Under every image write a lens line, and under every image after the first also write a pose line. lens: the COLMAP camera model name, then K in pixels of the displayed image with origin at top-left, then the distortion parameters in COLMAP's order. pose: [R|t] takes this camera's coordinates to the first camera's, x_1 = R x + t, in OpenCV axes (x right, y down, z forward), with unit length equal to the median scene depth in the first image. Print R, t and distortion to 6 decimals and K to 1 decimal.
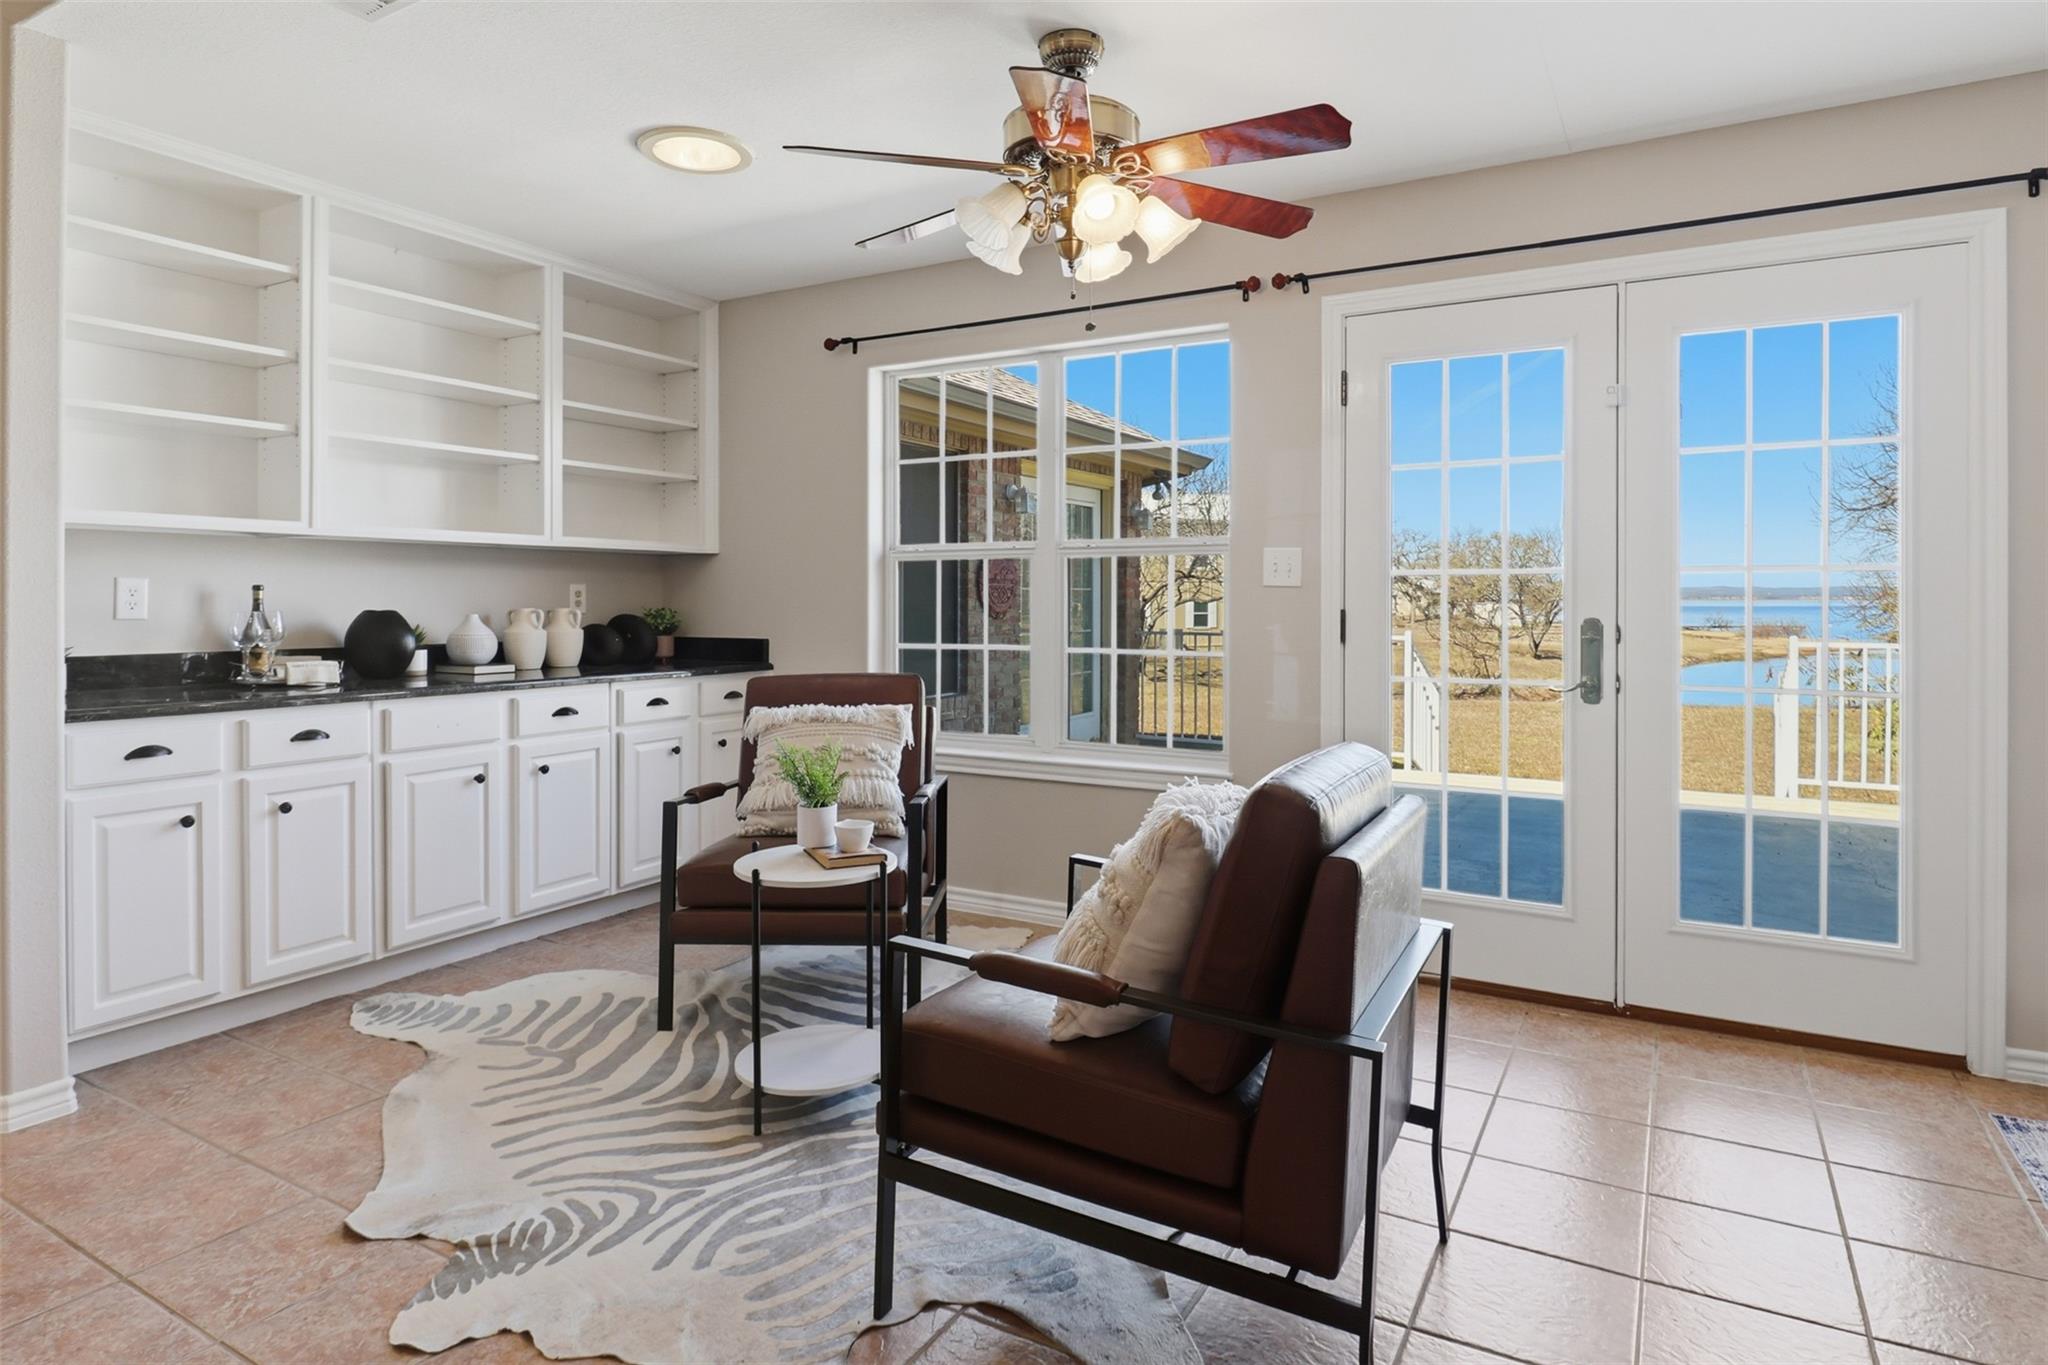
lens RADIAL K [[1141.9, 0, 1004.5], [0, 1141.9, 595.3], [0, 0, 1]] dist [-0.000749, 0.000139]
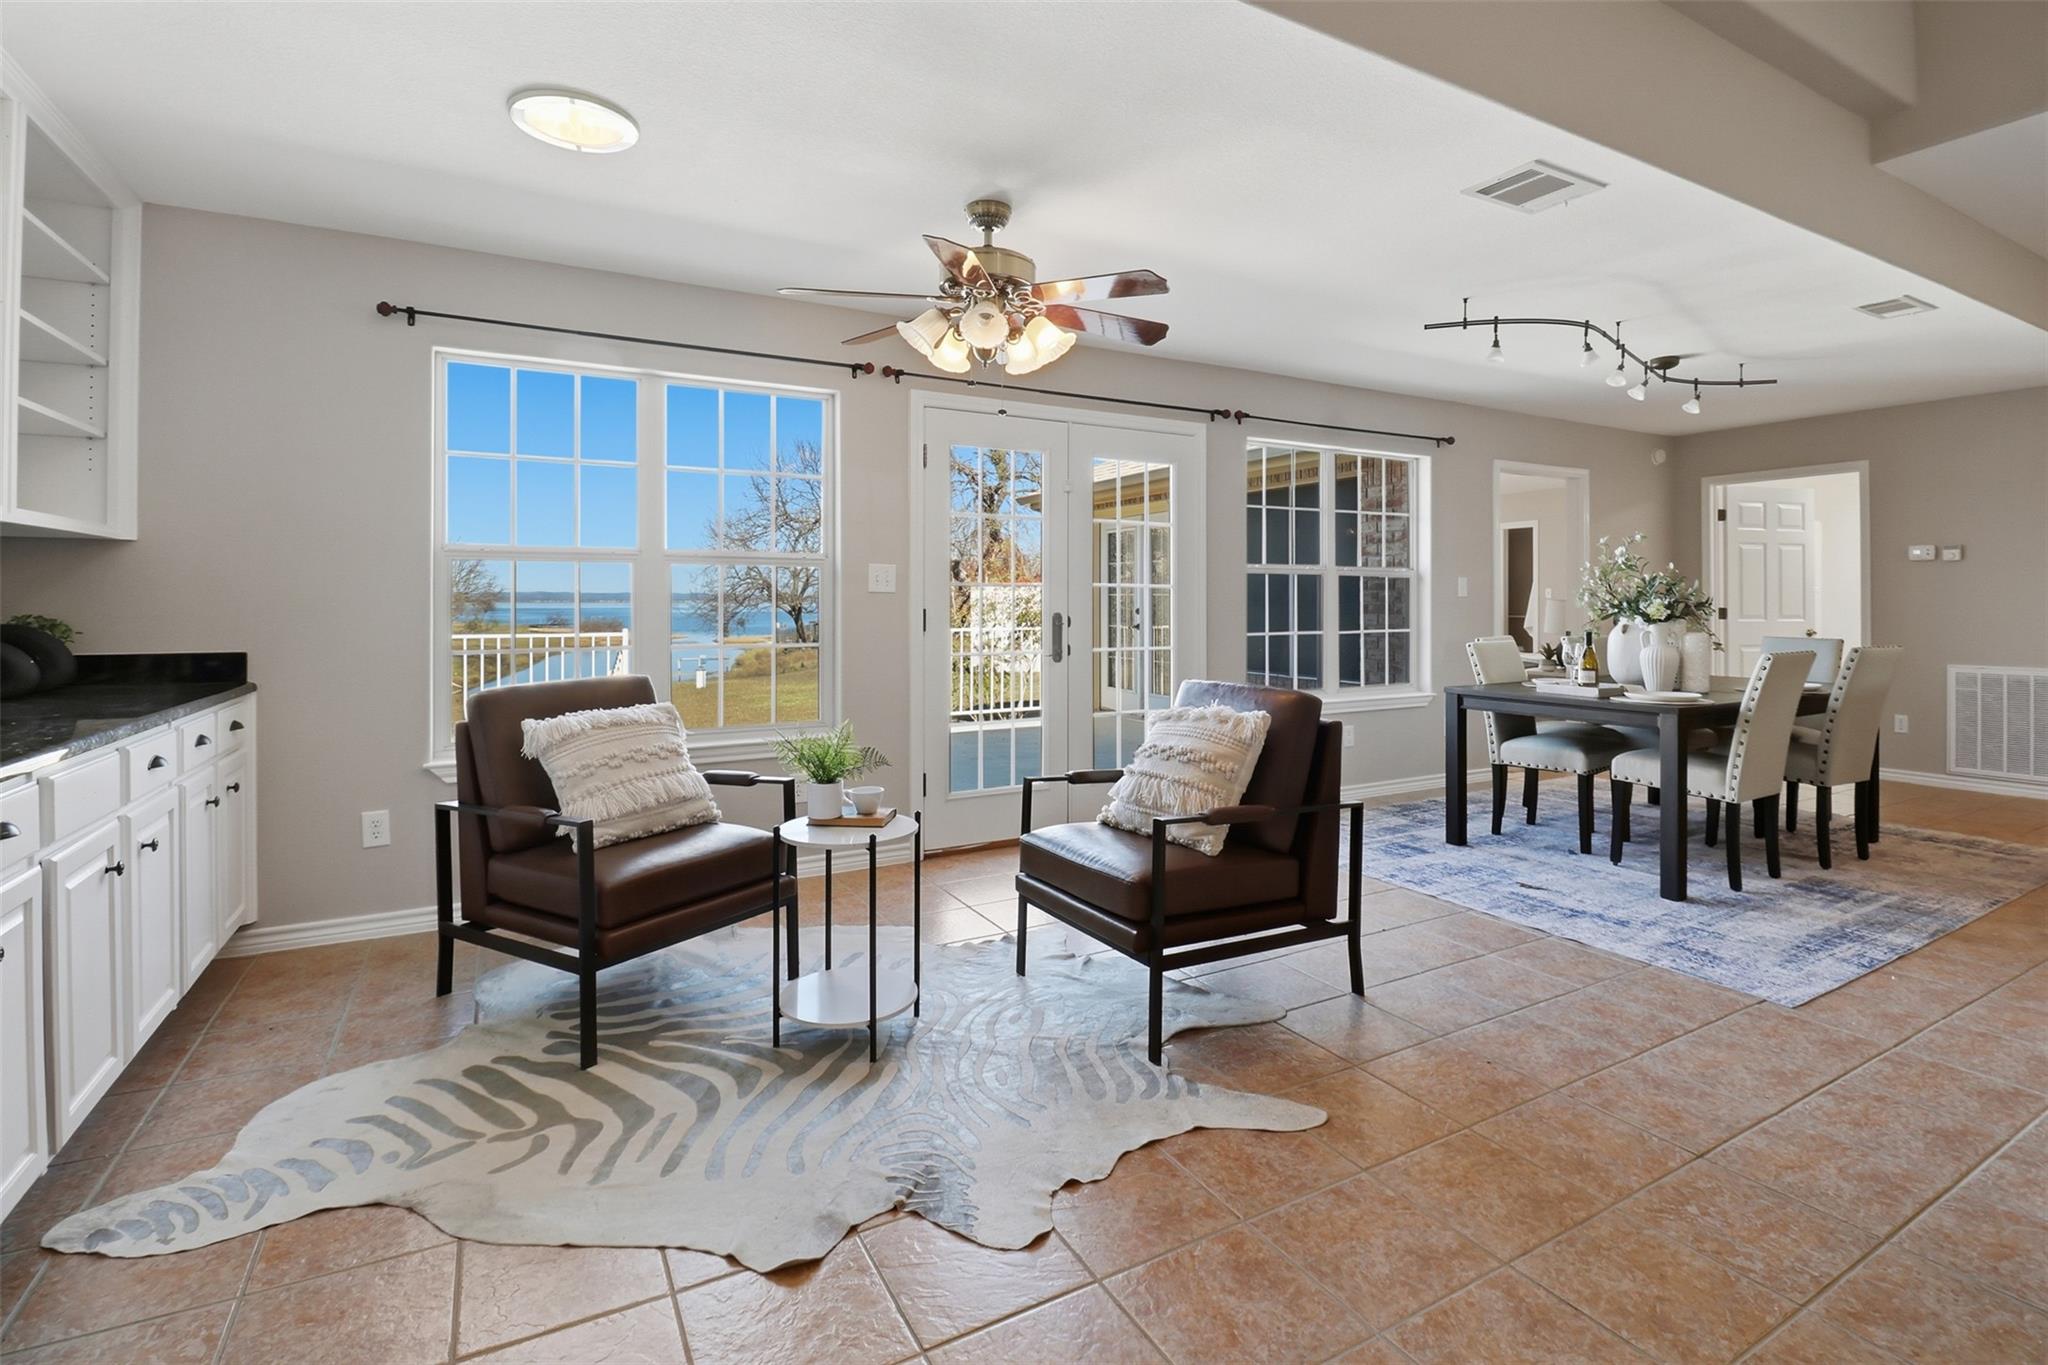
lens RADIAL K [[948.9, 0, 1027.8], [0, 948.9, 610.3], [0, 0, 1]] dist [-0.000868, -0.000095]
pose [[0.505561, -0.010904, 0.862722, -0.563356], [0.001825, 0.999931, 0.011569, 0.002665], [-0.862789, -0.004274, 0.505546, 0.222659]]
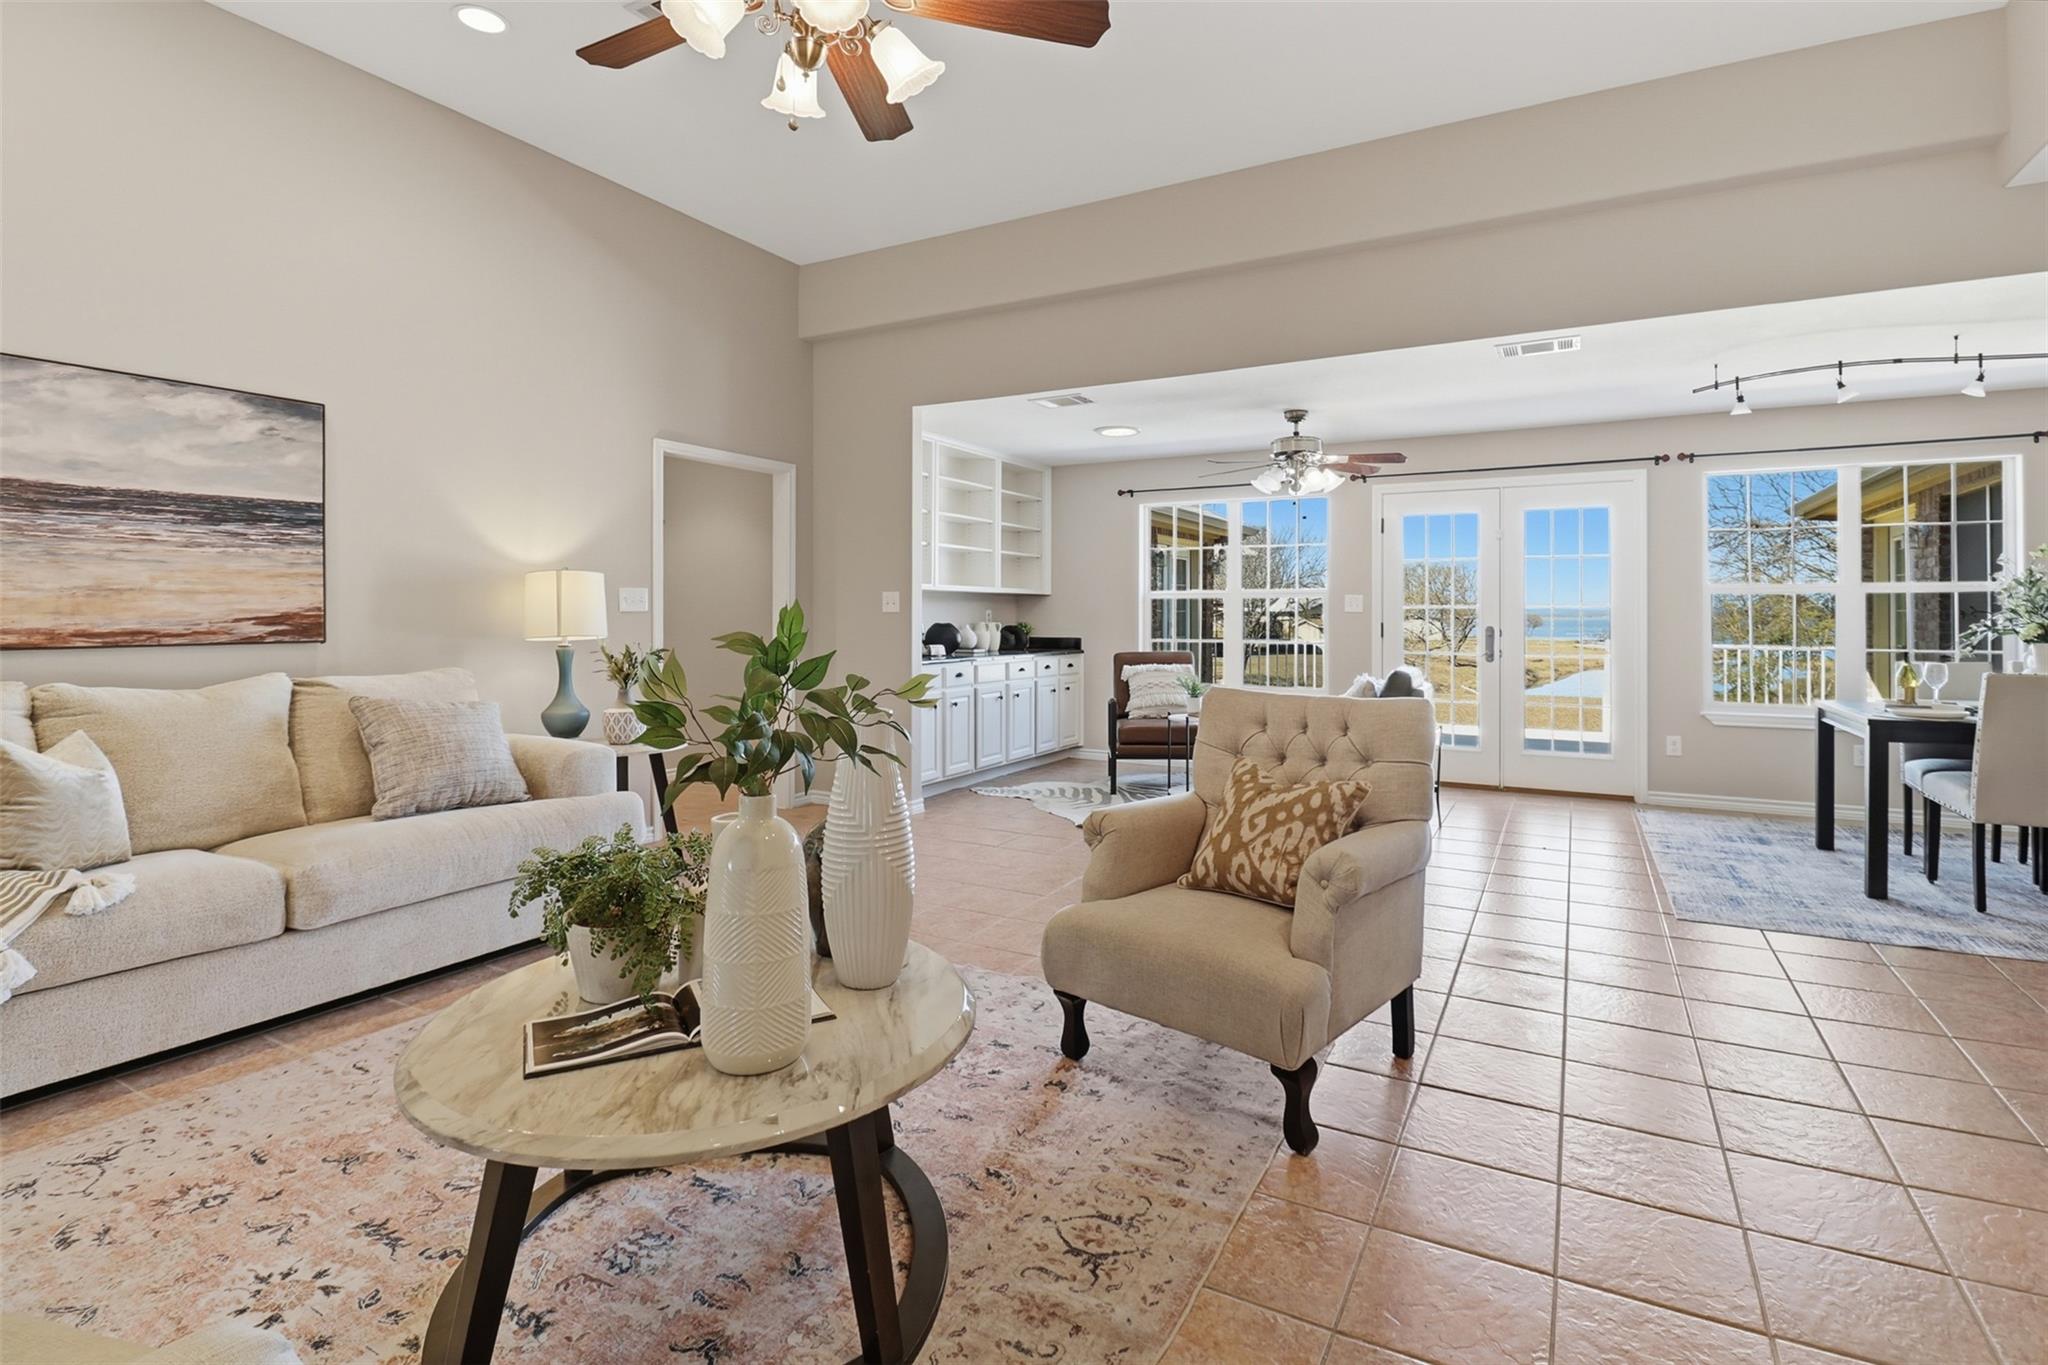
lens RADIAL K [[948.9, 0, 1027.8], [0, 948.9, 610.3], [0, 0, 1]] dist [-0.000868, -0.000095]
pose [[0.999909, -0.000844, 0.013467, -0.362353], [0.000900, 0.999991, -0.004132, -0.003355], [-0.013464, 0.004144, 0.999901, -0.736746]]
